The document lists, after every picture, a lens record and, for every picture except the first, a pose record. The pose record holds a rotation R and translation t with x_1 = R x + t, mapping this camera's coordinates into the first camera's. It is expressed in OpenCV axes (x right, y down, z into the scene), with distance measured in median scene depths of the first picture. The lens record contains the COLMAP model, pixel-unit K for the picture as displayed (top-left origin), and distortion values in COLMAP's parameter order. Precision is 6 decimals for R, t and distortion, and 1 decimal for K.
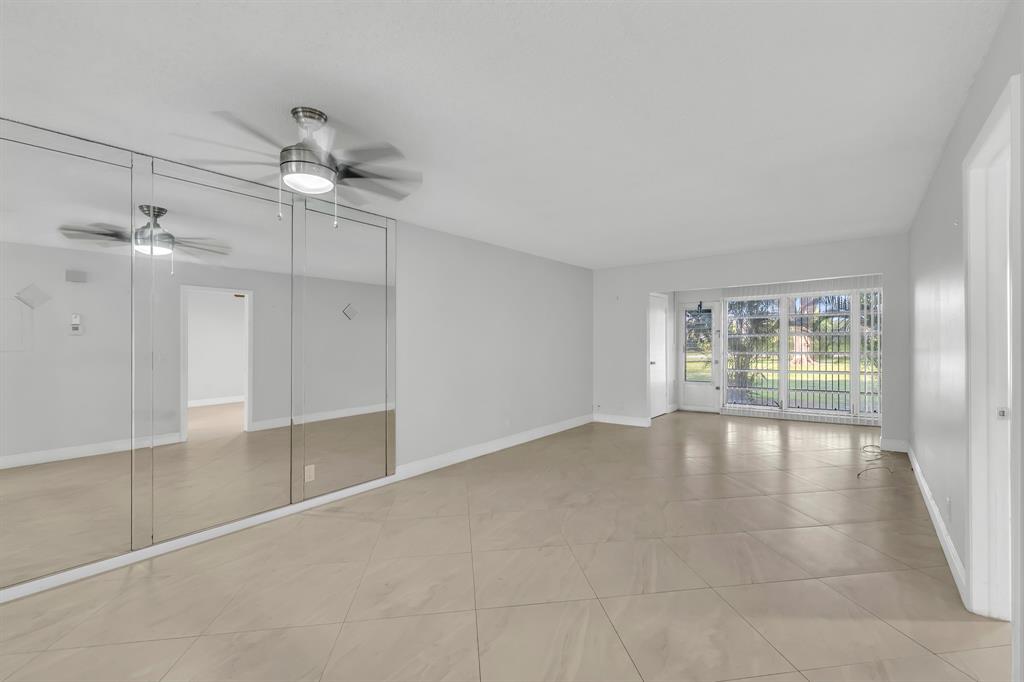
lens RADIAL K [[448.6, 0, 524.3], [0, 448.6, 343.5], [0, 0, 1]] dist [0.000413, -0.000098]
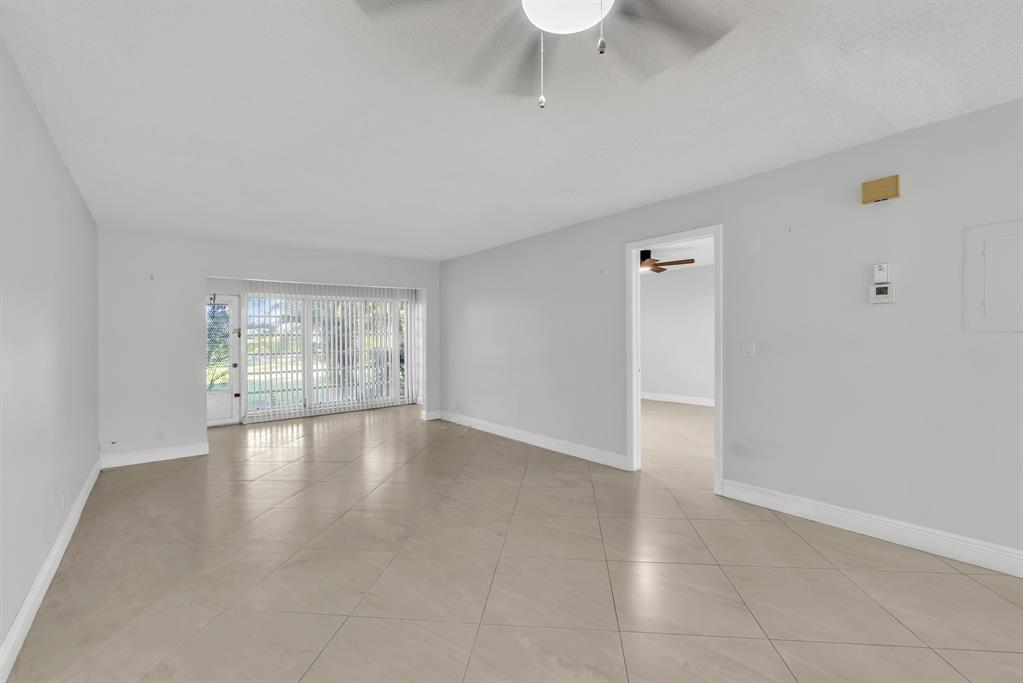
lens RADIAL K [[445.2, 0, 511.5], [0, 445.2, 341.5], [0, 0, 1]] dist [0.013480, 0.000022]
pose [[0.263266, 0.002012, 0.964721, -0.338361], [0.014100, 0.999883, -0.005933, 0.009959], [-0.964620, 0.015164, 0.263207, 0.326181]]
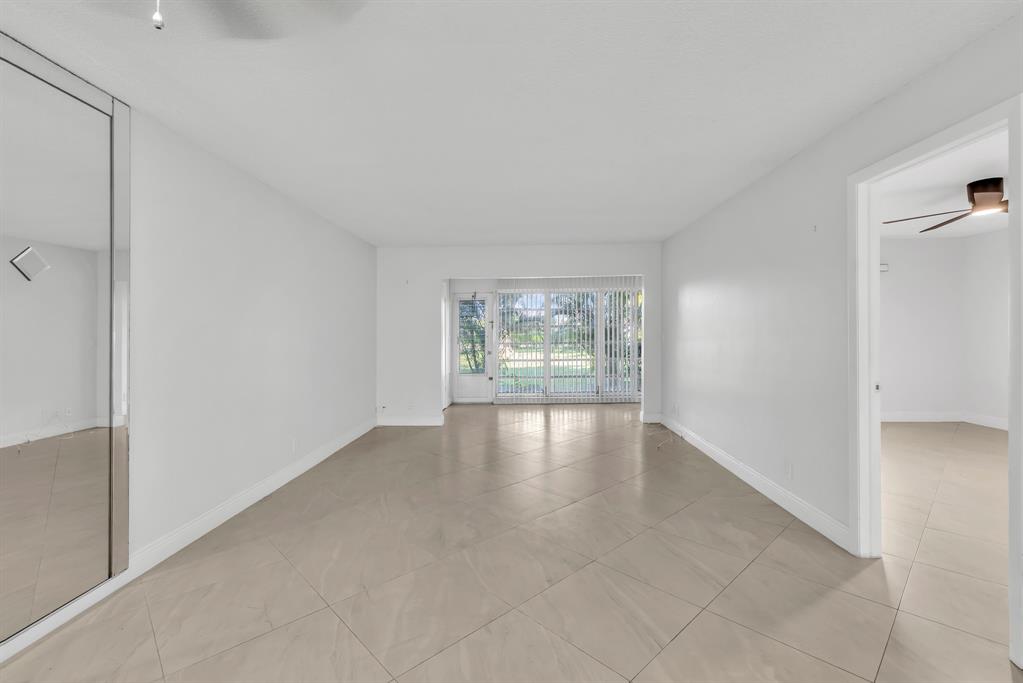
lens RADIAL K [[449.8, 0, 510.4], [0, 449.8, 330.4], [0, 0, 1]] dist [0.000281, 0.000029]
pose [[0.819537, 0.007376, 0.572979, -0.143433], [0.001141, 0.999894, -0.014504, 0.007528], [-0.573026, 0.012541, 0.819441, 0.183738]]
